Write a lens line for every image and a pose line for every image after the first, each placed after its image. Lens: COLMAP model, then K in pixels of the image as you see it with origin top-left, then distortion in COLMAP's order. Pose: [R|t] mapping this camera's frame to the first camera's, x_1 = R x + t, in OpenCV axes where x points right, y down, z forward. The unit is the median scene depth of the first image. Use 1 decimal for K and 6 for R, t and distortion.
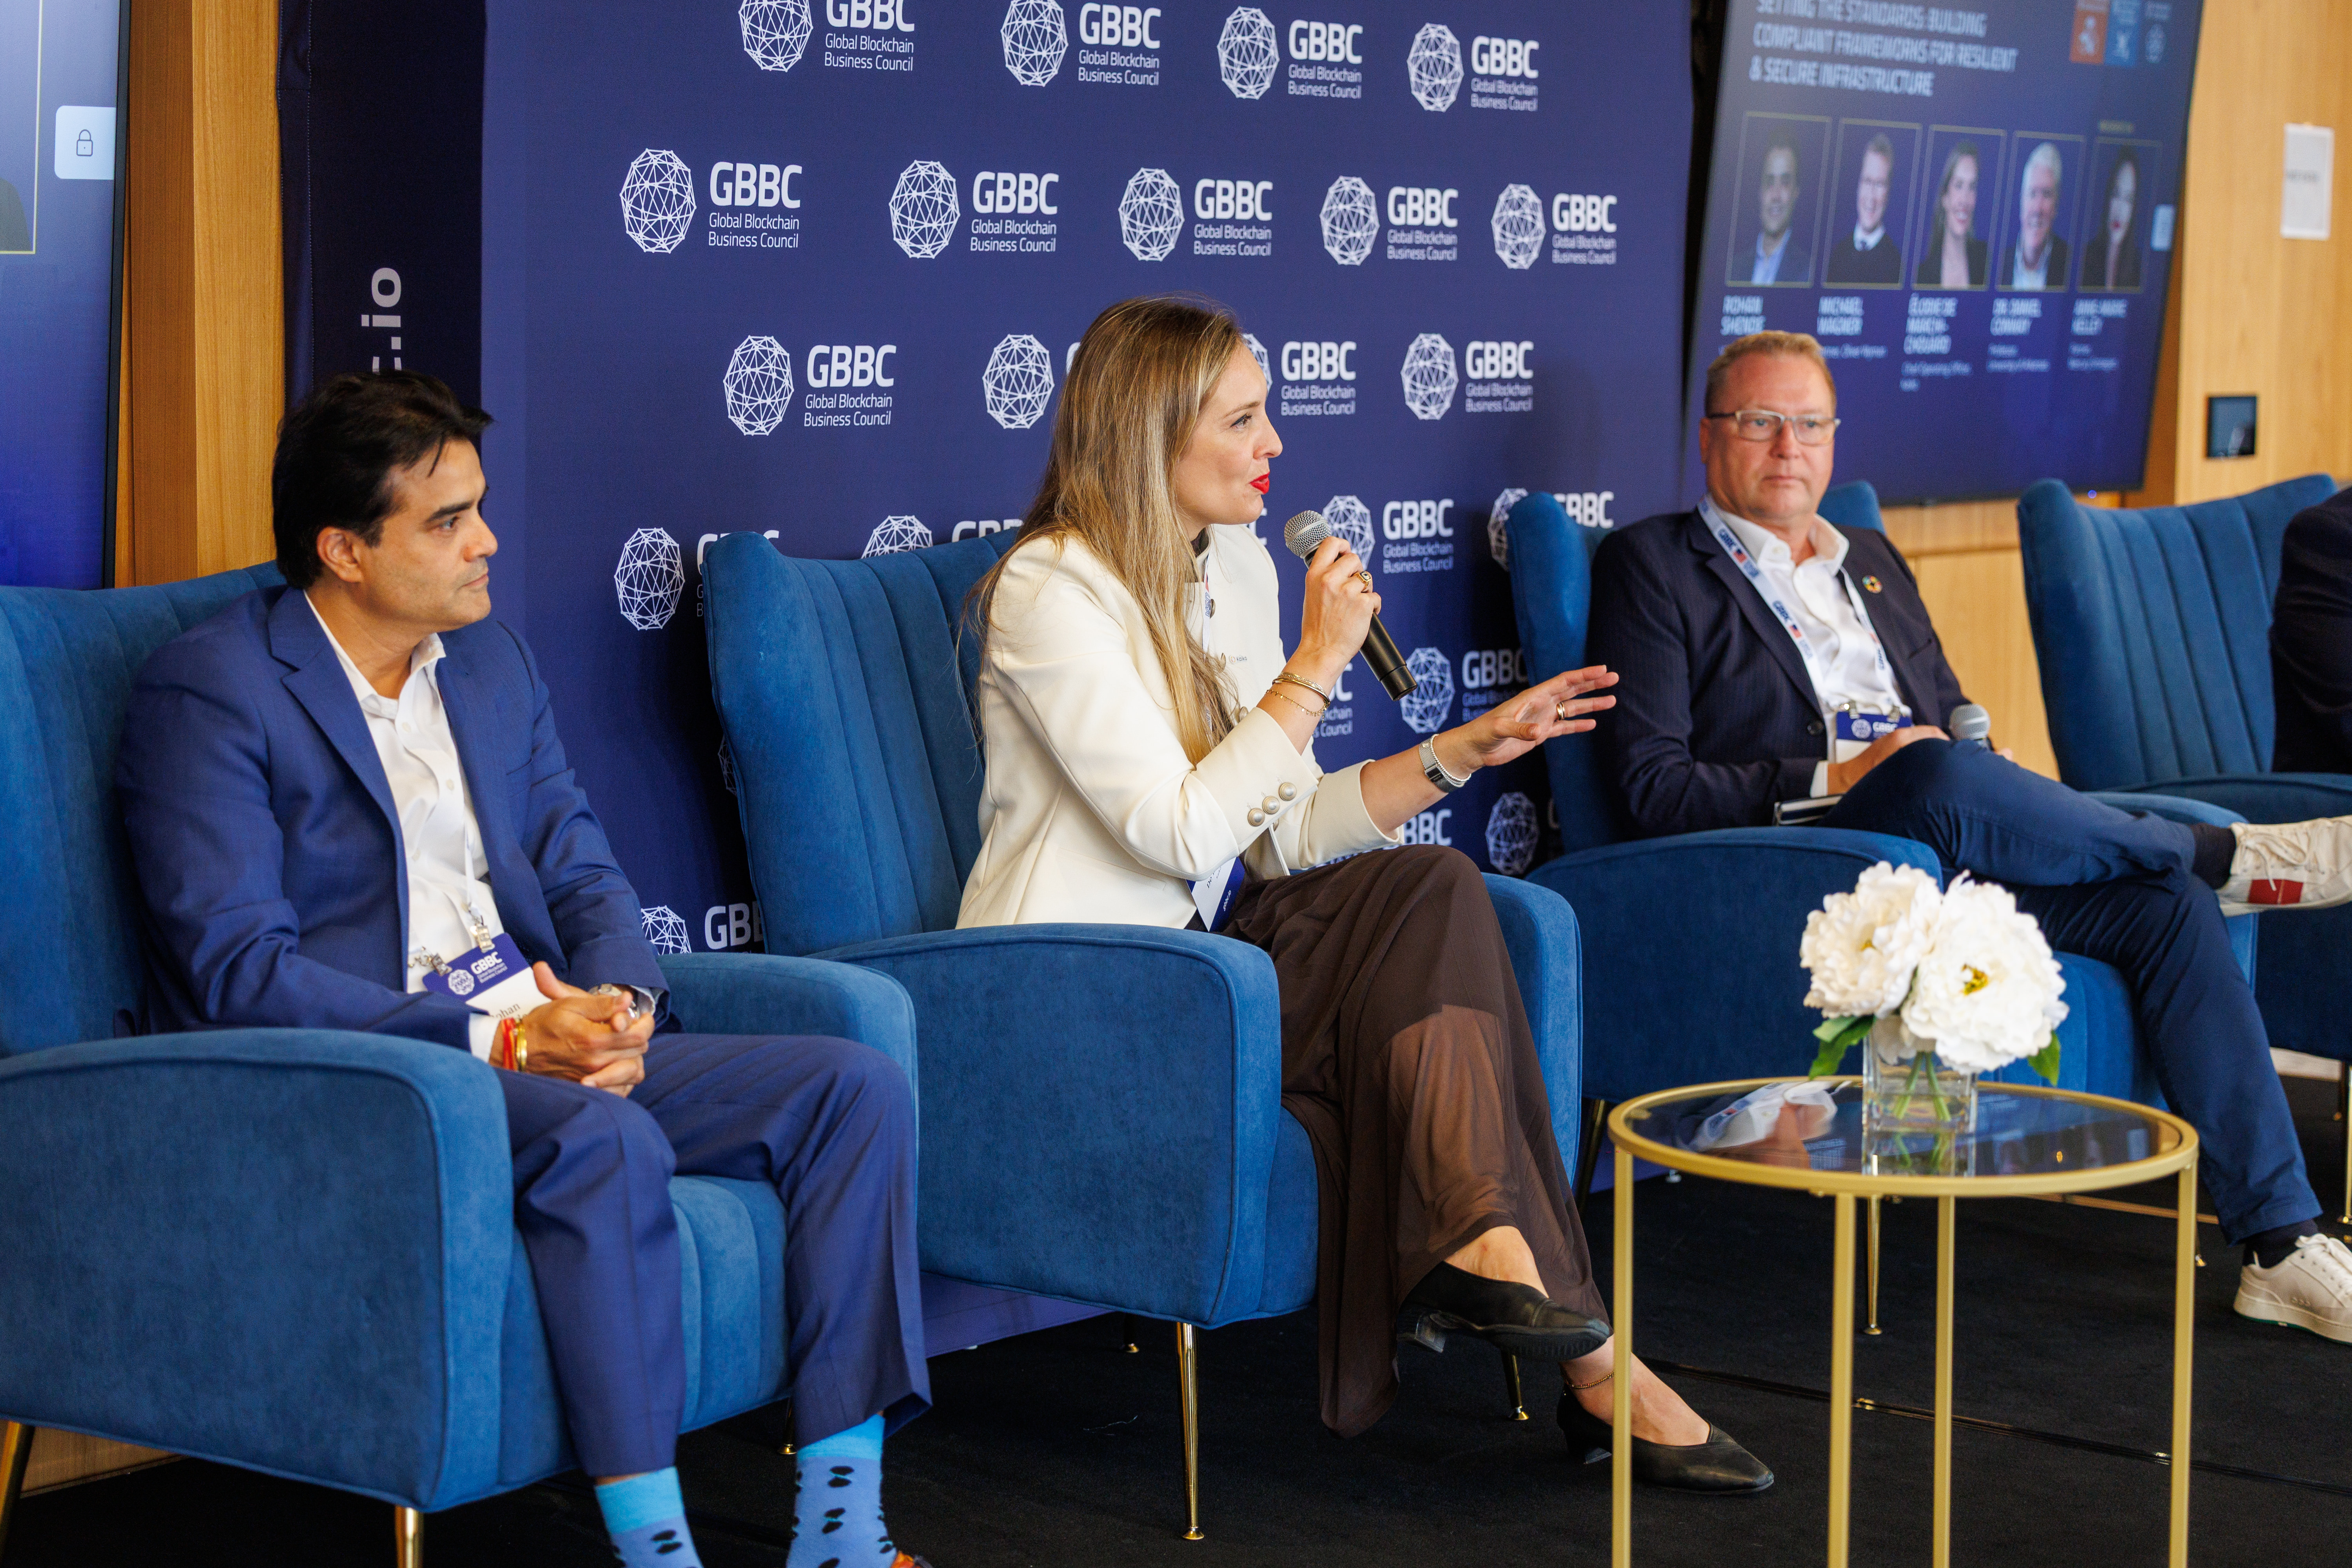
lens RADIAL K [[4527.7, 0, 1176.0], [0, 4527.7, 784.0], [0, 0, 1]] dist [0.003876, 0.535990]
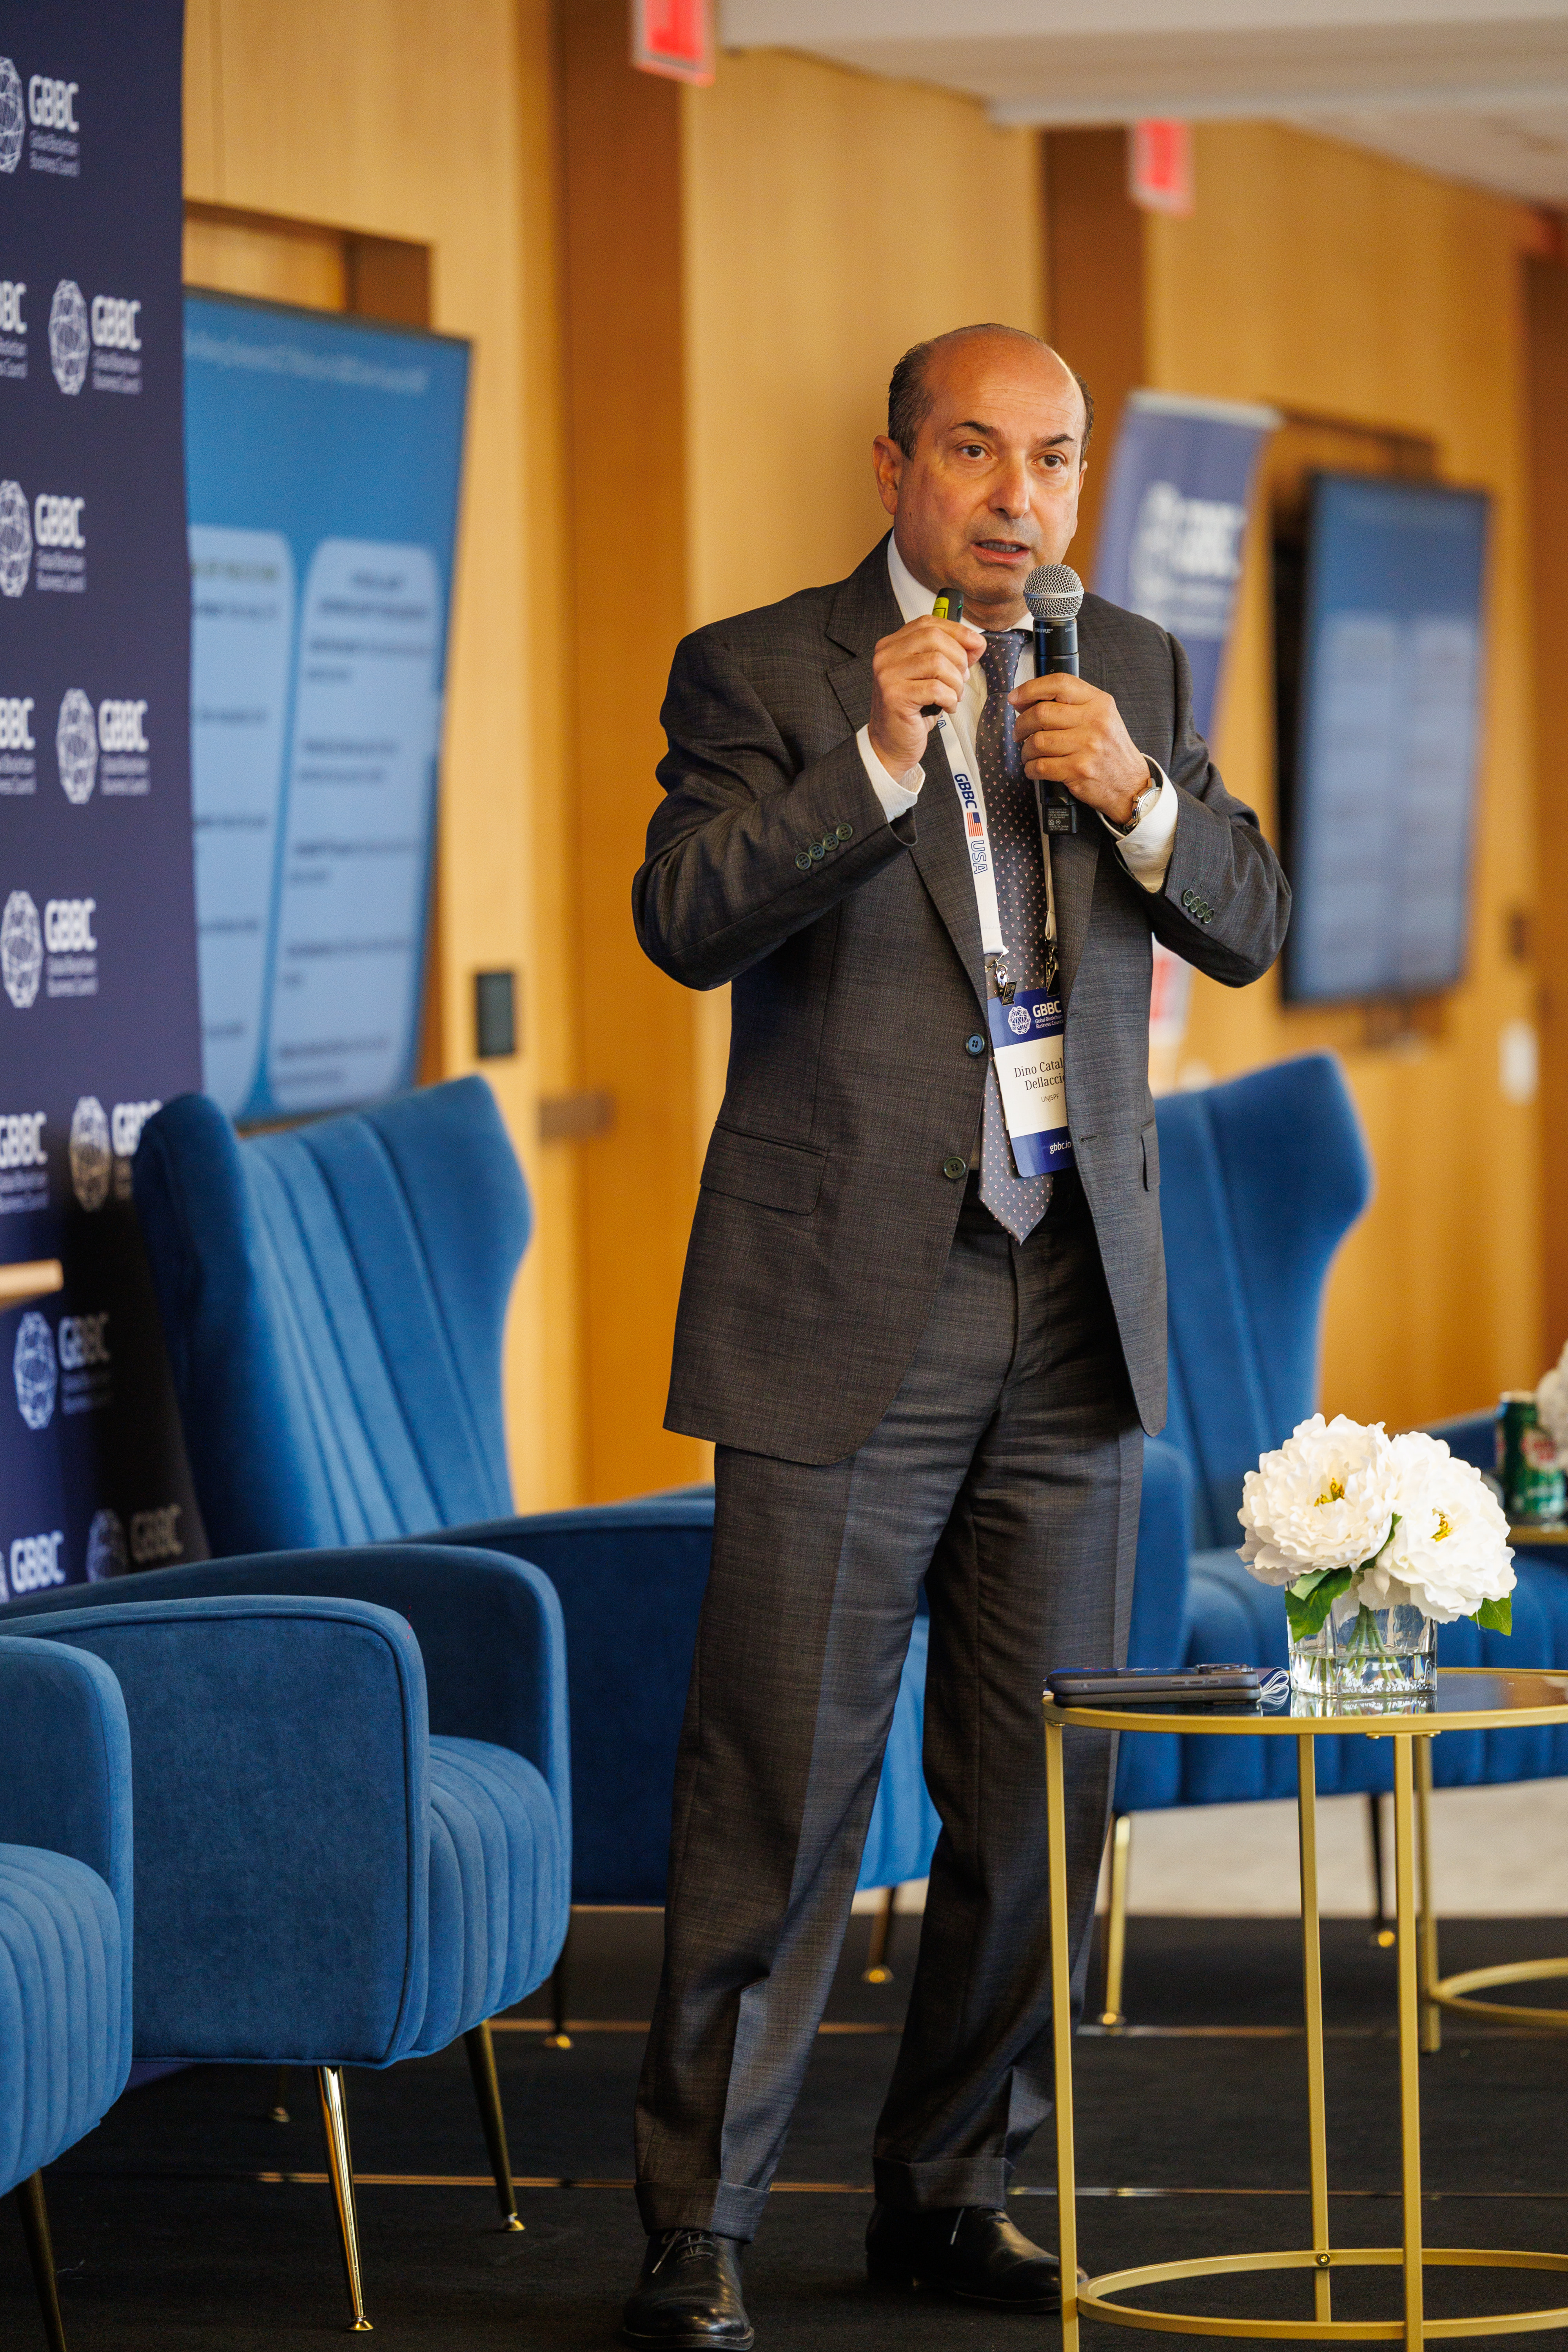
lens RADIAL K [[10549.5, 0, 784.0], [0, 10549.5, 1176.0], [0, 0, 1]] dist [-0.121503, 5.958733]
pose [[0.897725, -0.037305, 0.438974, -0.596884], [0.071025, 0.995630, -0.060640, 0.061548], [-0.434793, 0.085617, 0.896451, -0.608768]]
